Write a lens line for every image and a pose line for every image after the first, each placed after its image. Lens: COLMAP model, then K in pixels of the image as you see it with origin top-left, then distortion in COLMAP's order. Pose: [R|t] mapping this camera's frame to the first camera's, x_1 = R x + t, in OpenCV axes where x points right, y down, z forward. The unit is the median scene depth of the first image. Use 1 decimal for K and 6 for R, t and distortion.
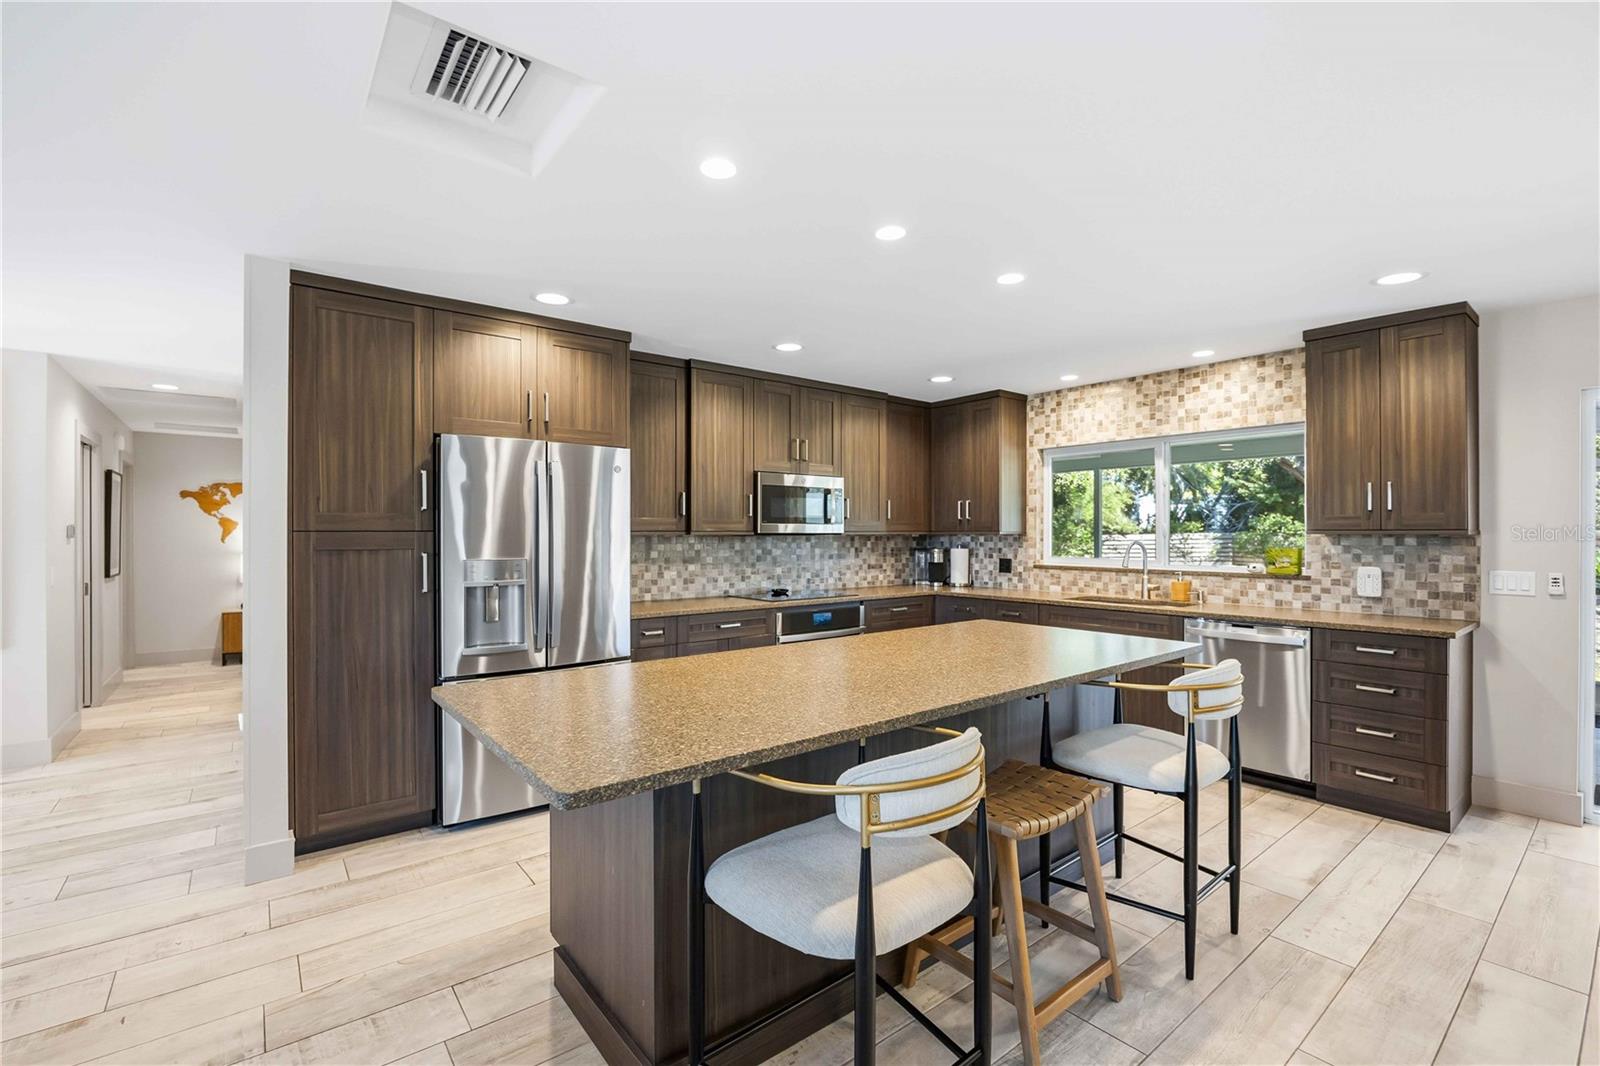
lens RADIAL K [[698.6, 0, 798.1], [0, 698.6, 534.9], [0, 0, 1]] dist [-0.014589, 0.002406]
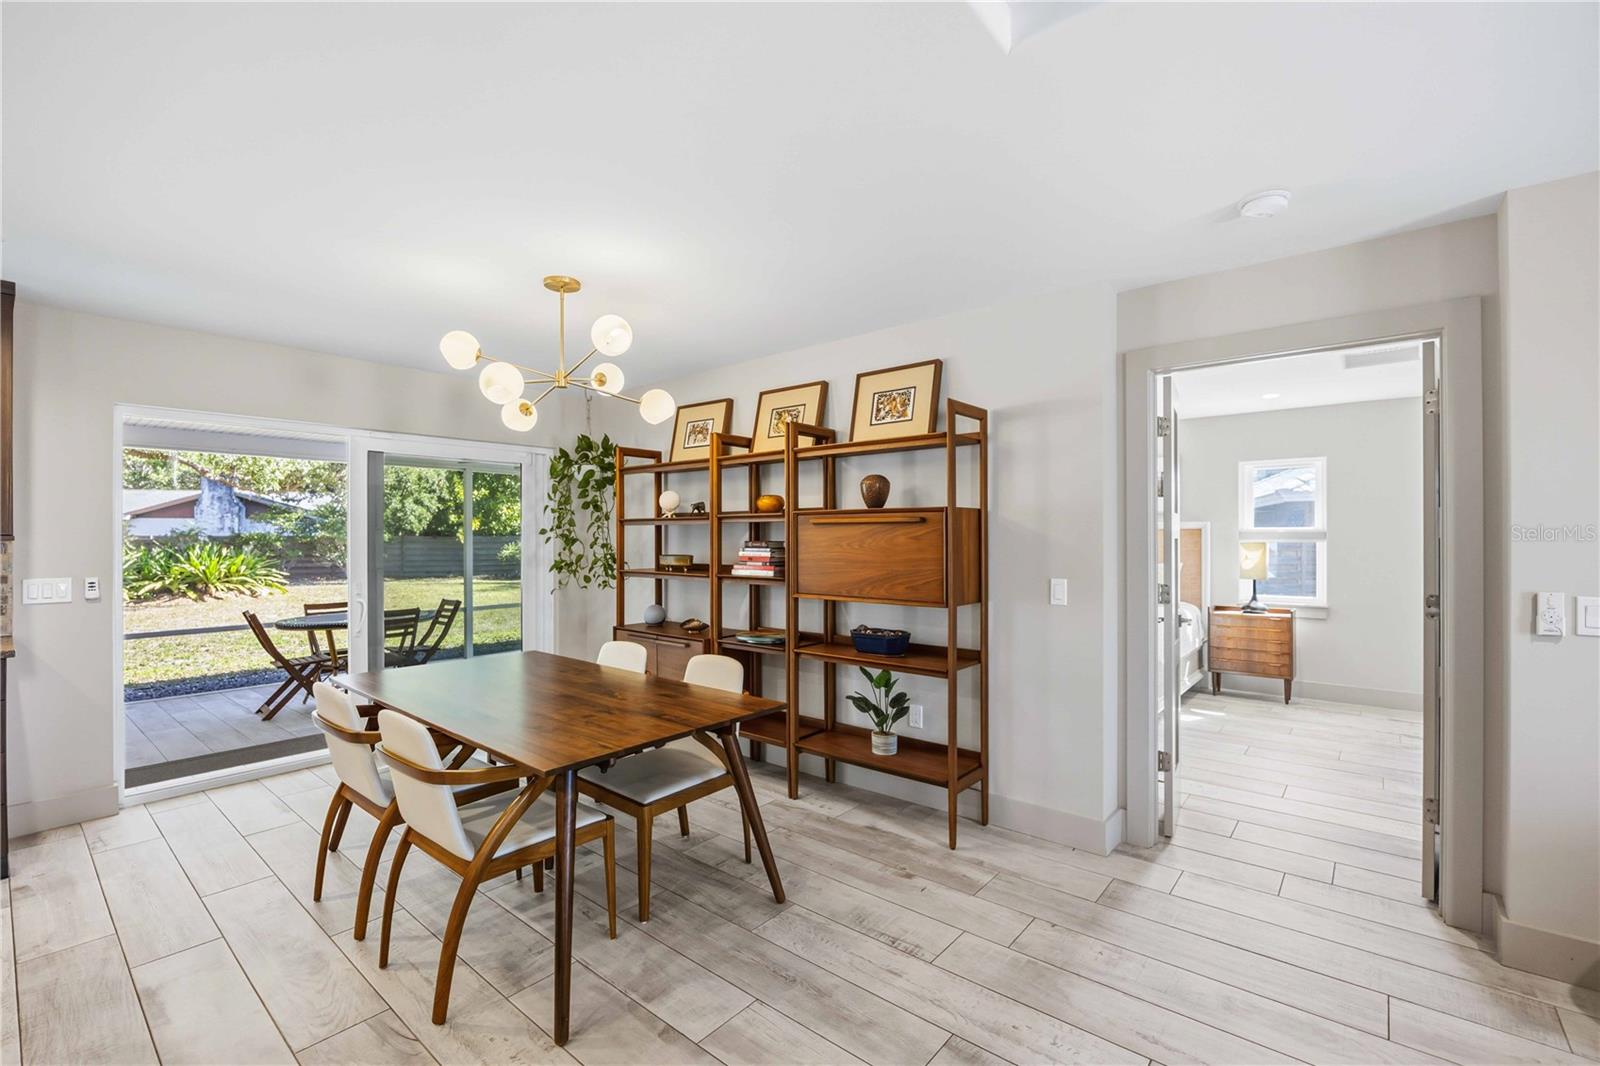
lens RADIAL K [[698.6, 0, 799.0], [0, 698.6, 536.7], [0, 0, 1]] dist [-0.014589, 0.002406]
pose [[-0.199301, 0.002383, 0.979935, -0.086408], [0.004672, 0.999988, -0.001481, 0.001240], [-0.979927, 0.004283, -0.199310, 0.131975]]
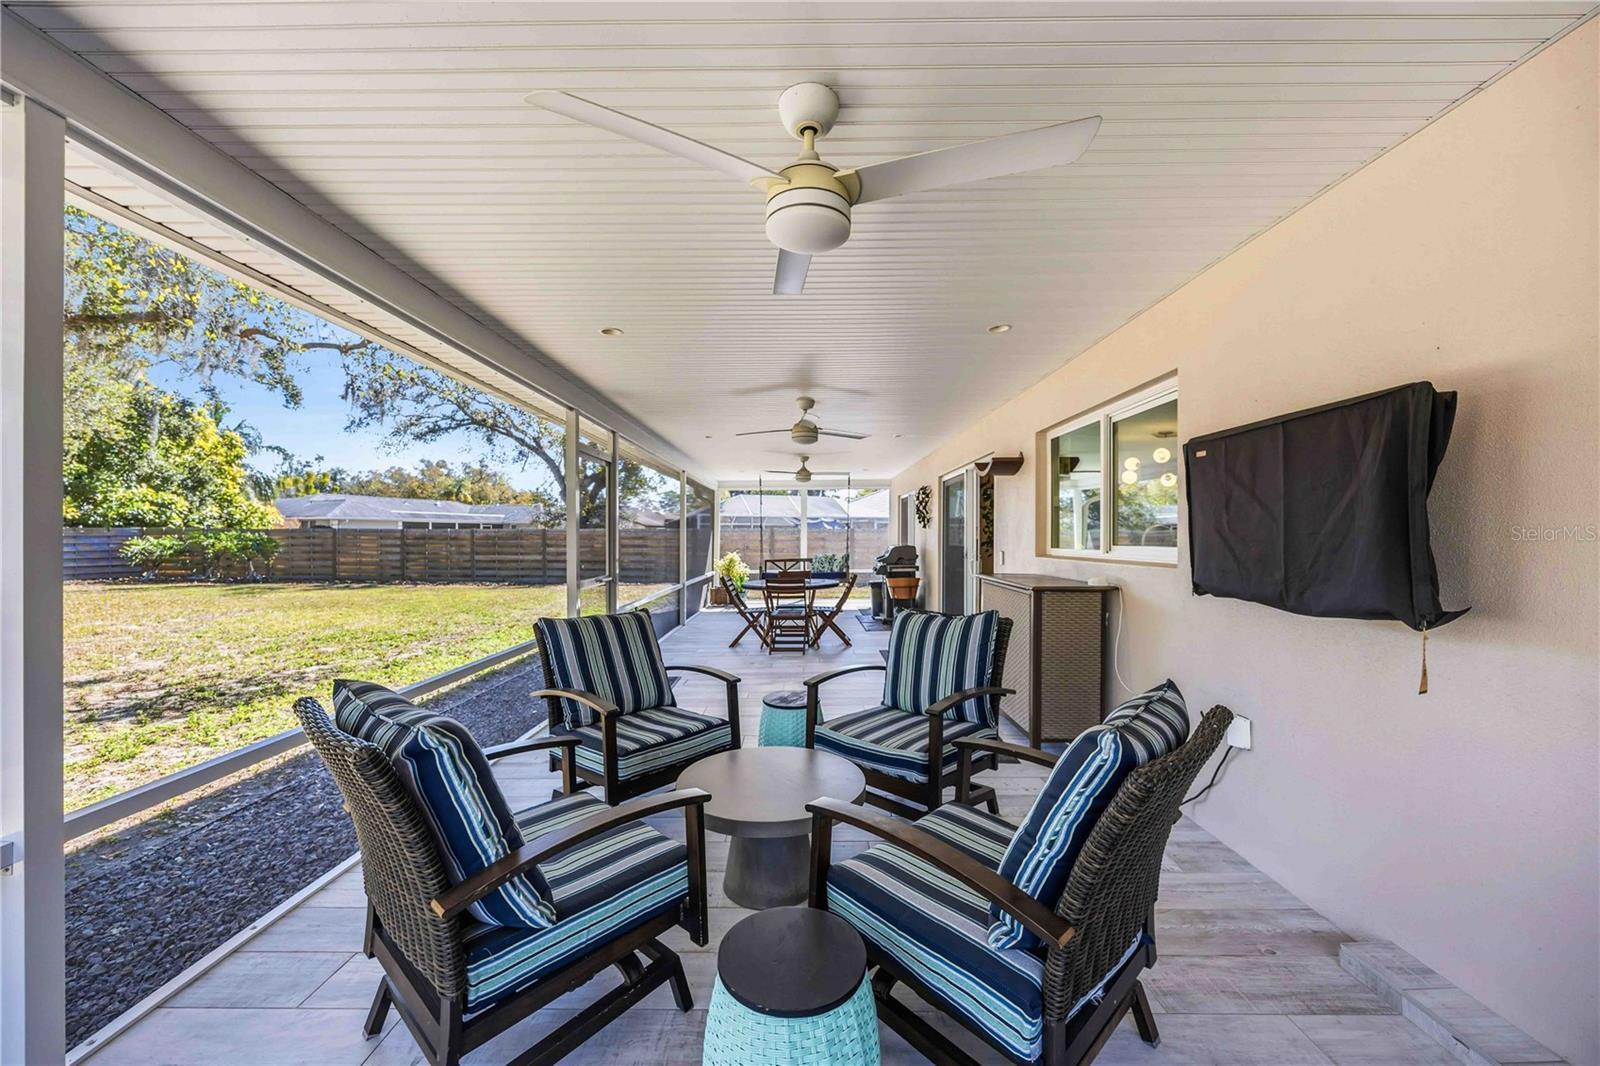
lens RADIAL K [[619.5, 0, 796.7], [0, 619.5, 540.3], [0, 0, 1]] dist [0.001085, 0.000043]
pose [[-0.774524, -0.004922, 0.632526, 0.358549], [-0.001588, 0.999982, 0.005837, 0.034588], [-0.632543, 0.003516, -0.774517, 2.123771]]
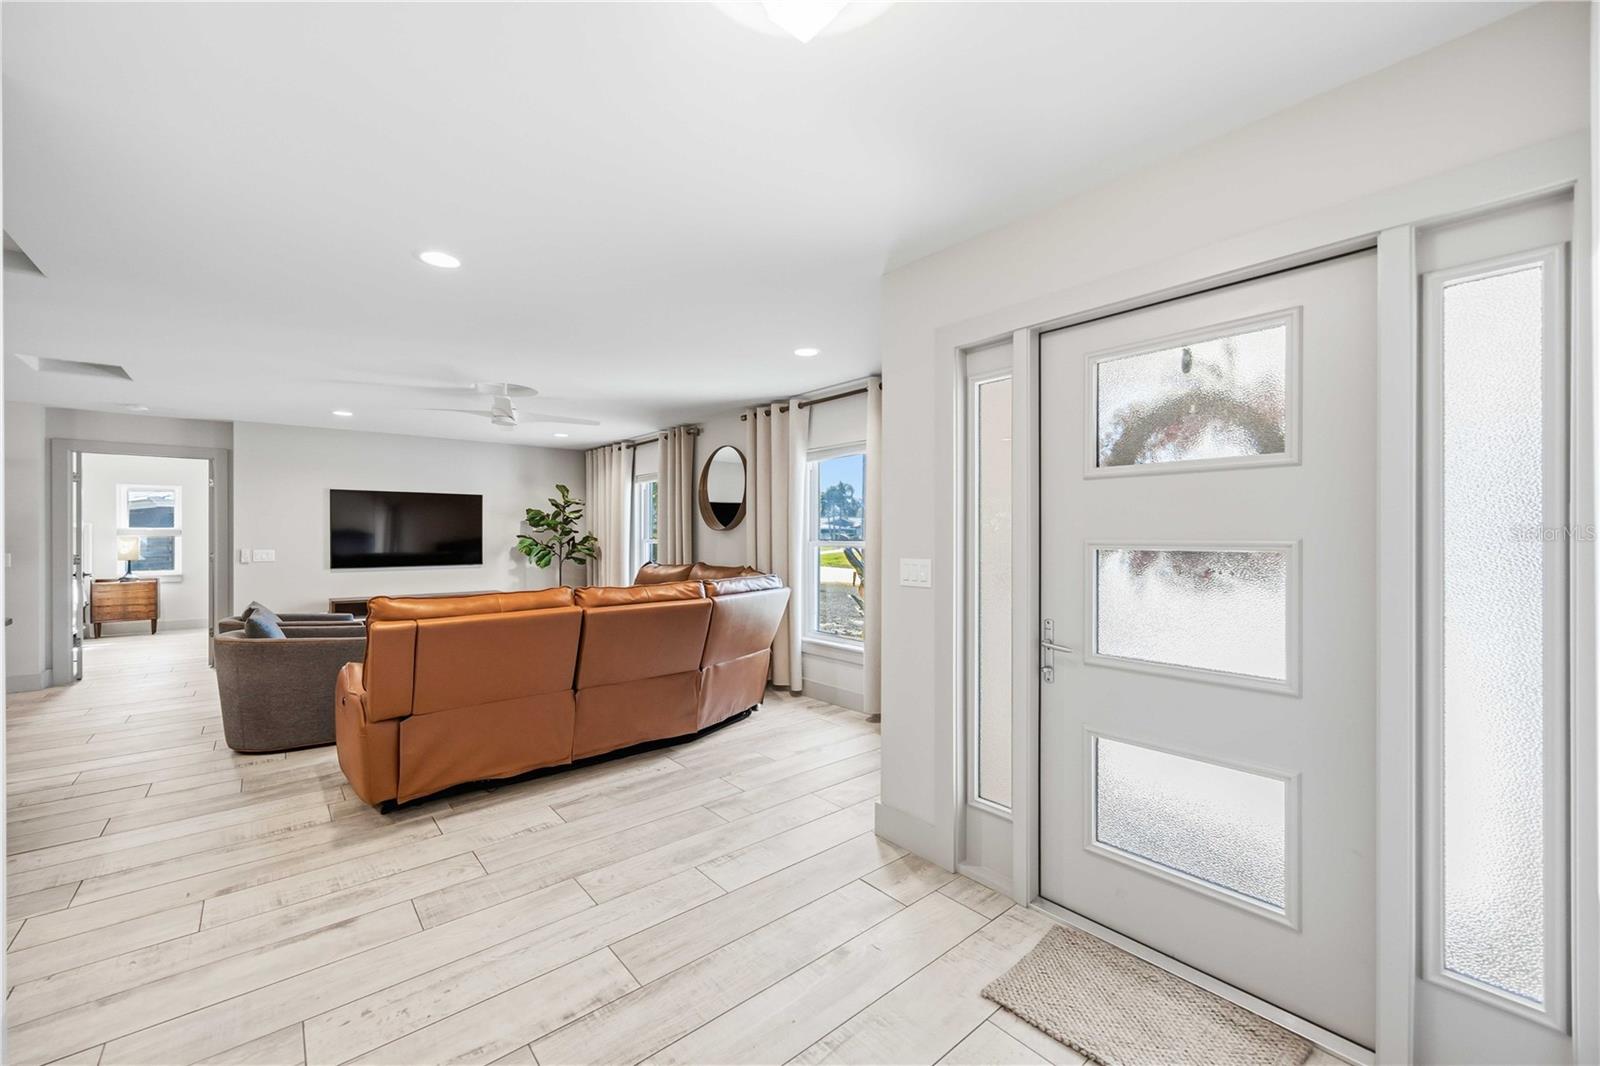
lens RADIAL K [[619.5, 0, 789.8], [0, 619.5, 538.1], [0, 0, 1]] dist [0.001085, 0.000043]
pose [[-0.999491, 0.001897, -0.031834, -0.932414], [0.001699, 0.999979, 0.006262, 0.011071], [0.031845, 0.006205, -0.999474, 0.988490]]
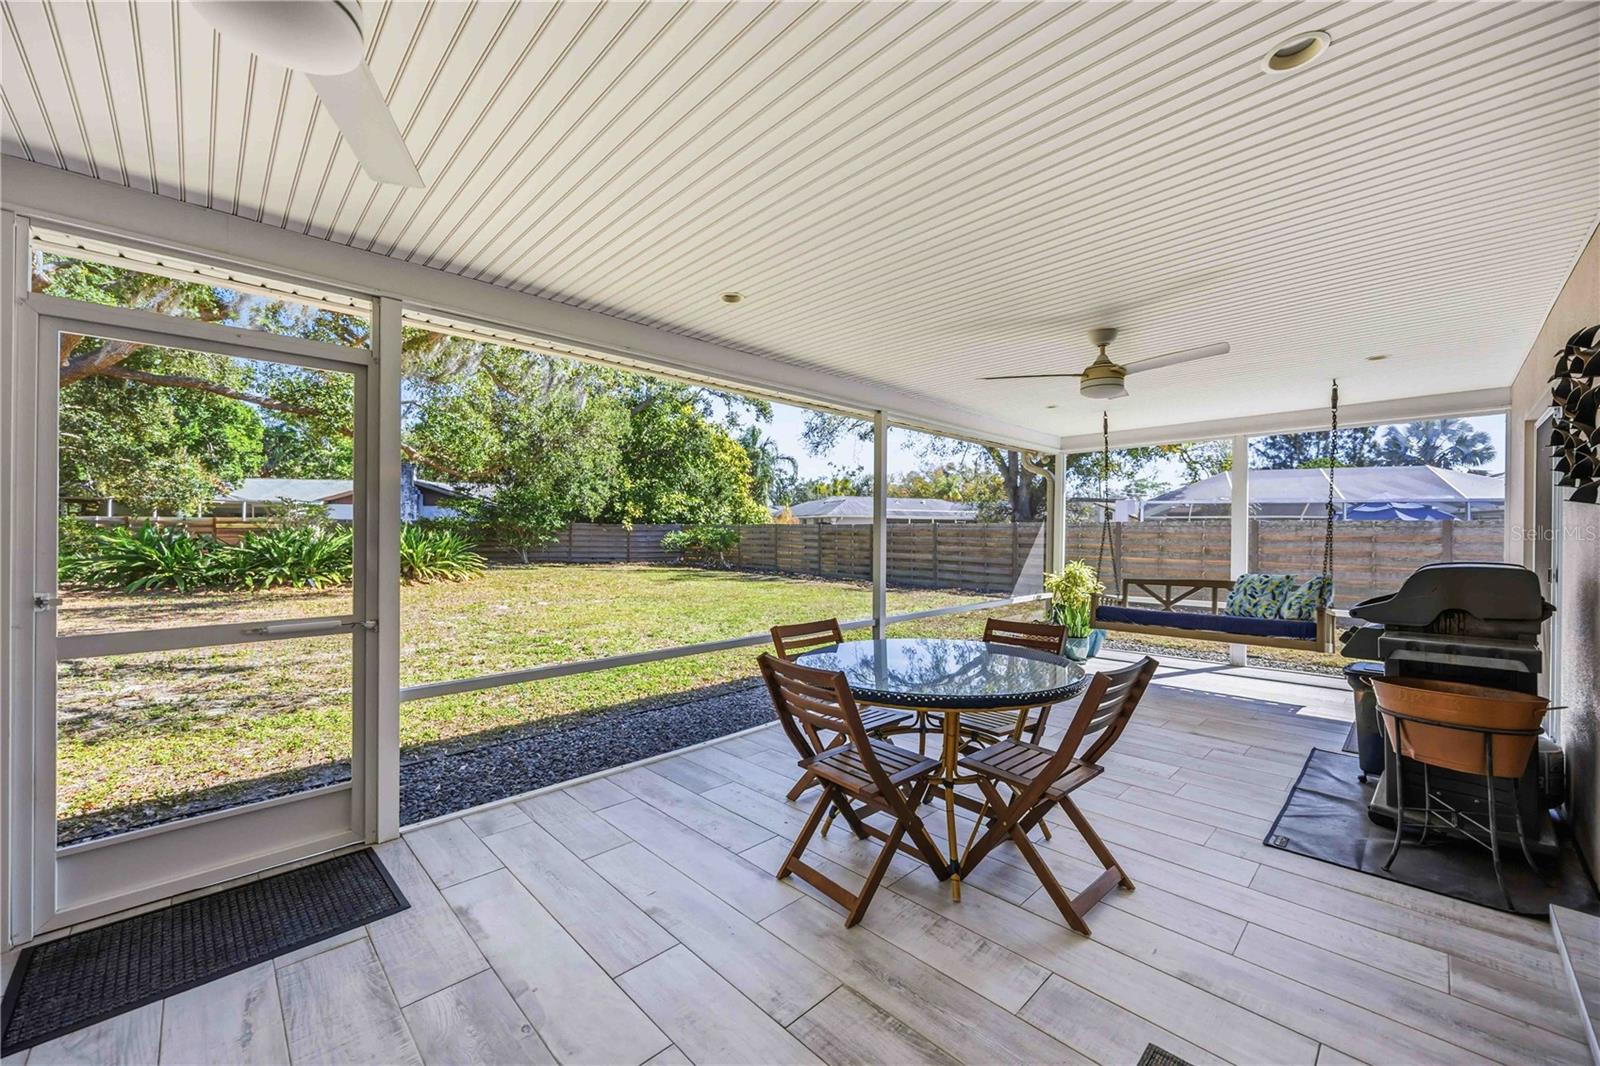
lens RADIAL K [[619.5, 0, 802.7], [0, 619.5, 532.3], [0, 0, 1]] dist [0.001085, 0.000043]
pose [[-0.104646, -0.002681, 0.994506, 0.895812], [-0.007338, 0.999971, 0.001924, 0.034141], [-0.994482, -0.007096, -0.104663, 0.935839]]
